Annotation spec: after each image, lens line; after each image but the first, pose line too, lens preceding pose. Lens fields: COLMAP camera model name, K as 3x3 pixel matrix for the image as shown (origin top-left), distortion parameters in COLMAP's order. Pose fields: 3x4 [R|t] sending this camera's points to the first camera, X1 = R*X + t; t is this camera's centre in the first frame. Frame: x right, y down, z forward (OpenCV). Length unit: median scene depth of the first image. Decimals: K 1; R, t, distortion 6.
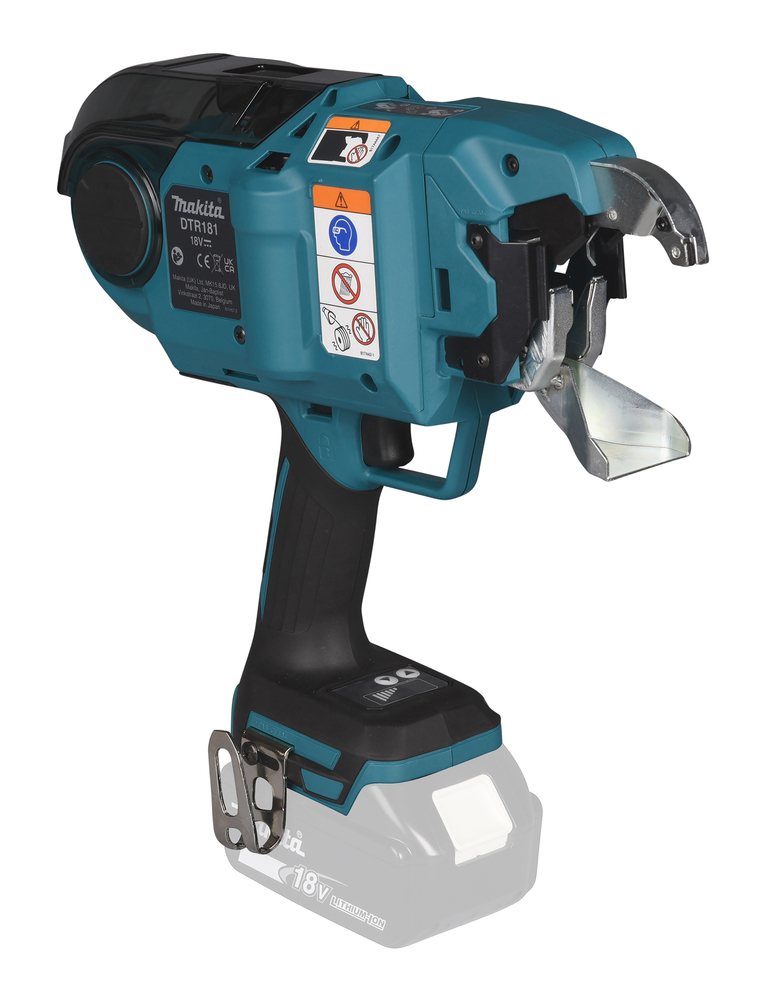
lens RADIAL K [[3747.4, 0, 386.8], [0, 3747.4, 498.5], [0, 0, 1]] dist [0.050278, 0.000000]
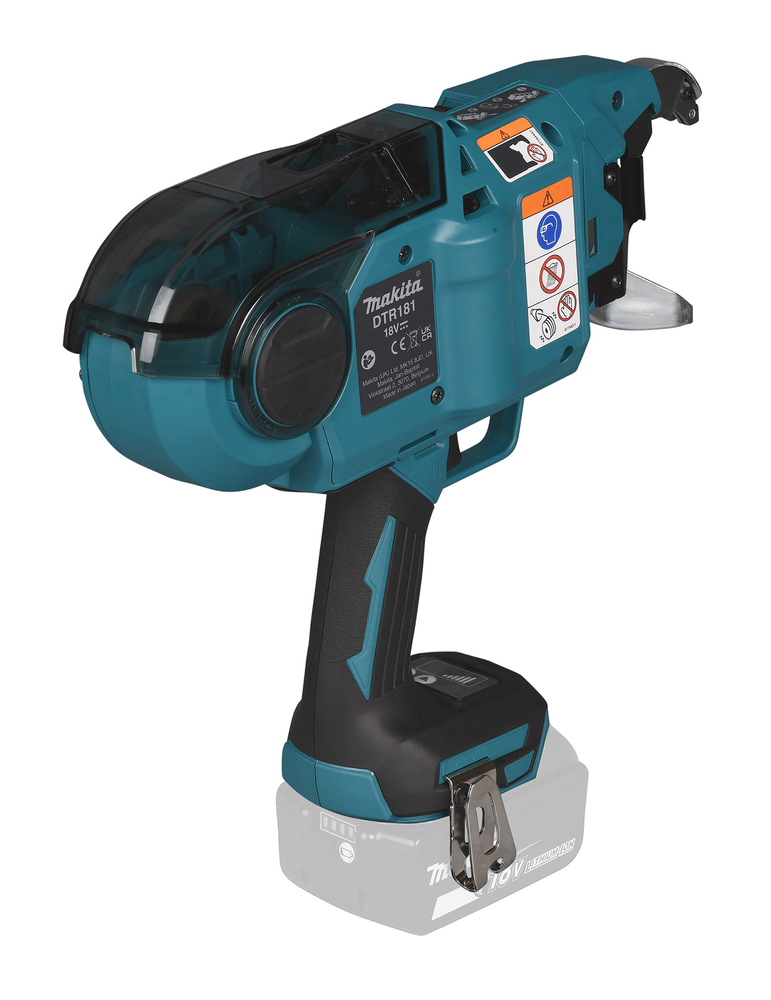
lens RADIAL K [[3747.4, 0, 387.2], [0, 3747.4, 506.0], [0, 0, 1]] dist [0.050278, 0.000000]
pose [[-0.070228, -0.361328, 0.929790, -0.976209], [0.329093, 0.871515, 0.363538, -0.385098], [-0.941682, 0.331518, 0.057706, 0.970011]]
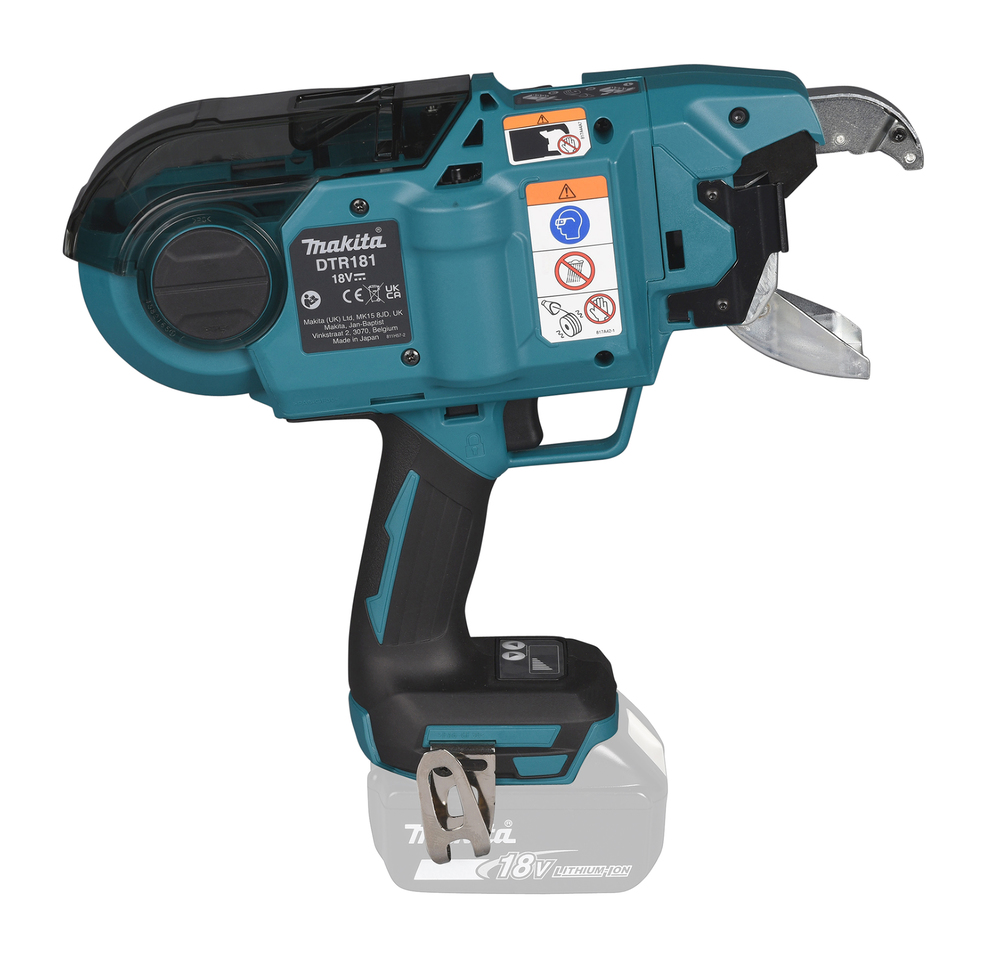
lens RADIAL K [[3612.3, 0, 495.1], [0, 3612.3, 470.0], [0, 0, 1]] dist [0.090360, 0.000000]
pose [[0.667537, -0.265913, 0.695474, -0.706417], [0.259278, 0.958609, 0.117659, -0.123049], [-0.697975, 0.101779, 0.708853, 0.305392]]
